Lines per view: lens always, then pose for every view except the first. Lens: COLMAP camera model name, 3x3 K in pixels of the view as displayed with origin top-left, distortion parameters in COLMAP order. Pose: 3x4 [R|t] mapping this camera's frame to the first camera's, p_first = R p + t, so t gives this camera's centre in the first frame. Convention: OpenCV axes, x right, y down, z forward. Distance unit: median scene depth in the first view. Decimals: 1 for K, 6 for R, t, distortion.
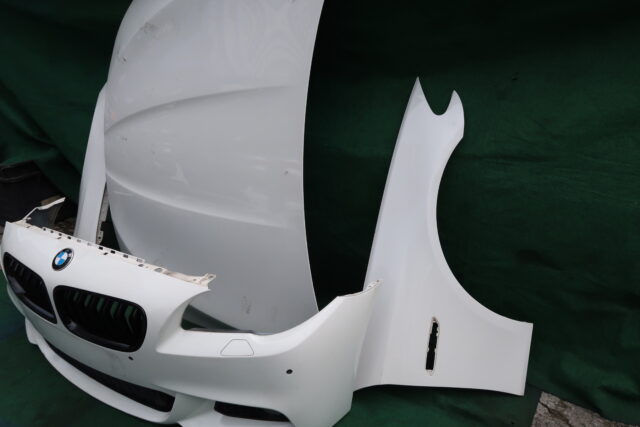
lens RADIAL K [[439.2, 0, 320.0], [0, 439.2, 213.5], [0, 0, 1]] dist [-0.027070, -0.002009]
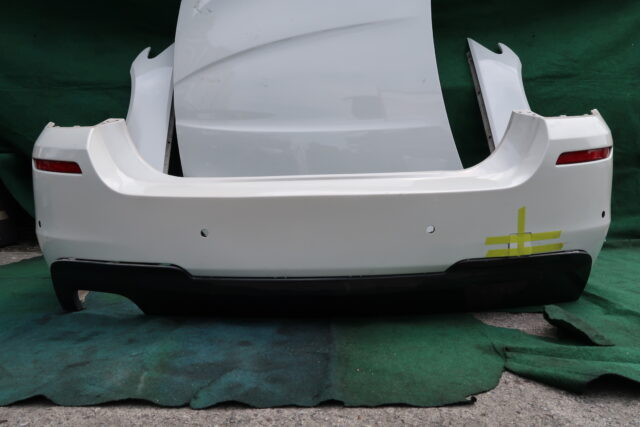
lens RADIAL K [[439.2, 0, 320.0], [0, 439.2, 213.5], [0, 0, 1]] dist [-0.027070, -0.002009]
pose [[0.887652, -0.049136, 0.457886, -0.943072], [0.186109, 0.947754, -0.259085, 0.536895], [-0.421233, 0.315194, 0.850421, 0.231812]]
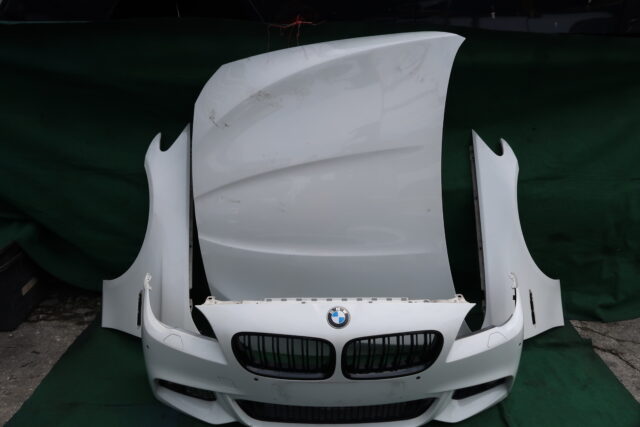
lens RADIAL K [[439.2, 0, 320.0], [0, 439.2, 213.5], [0, 0, 1]] dist [-0.027070, -0.002009]
pose [[0.860477, -0.160405, 0.483580, -1.047405], [0.171611, 0.984934, 0.021342, -0.176787], [-0.479718, 0.064624, 0.875040, 0.012858]]
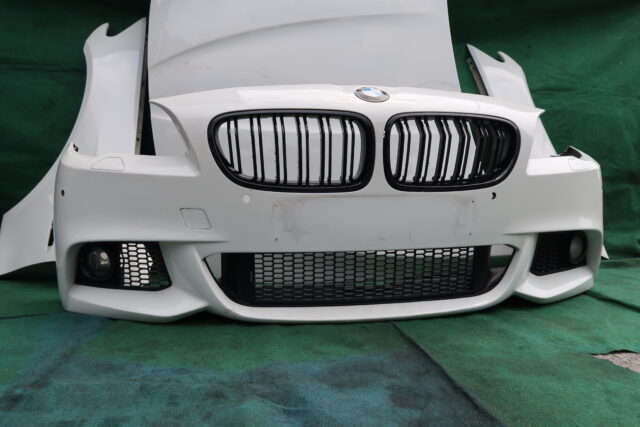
lens RADIAL K [[439.2, 0, 320.0], [0, 439.2, 213.5], [0, 0, 1]] dist [-0.027070, -0.002009]
pose [[0.786475, -0.027802, 0.616996, -1.047069], [0.227741, 0.941646, -0.247867, 0.430432], [-0.574101, 0.335456, 0.746912, 0.508753]]
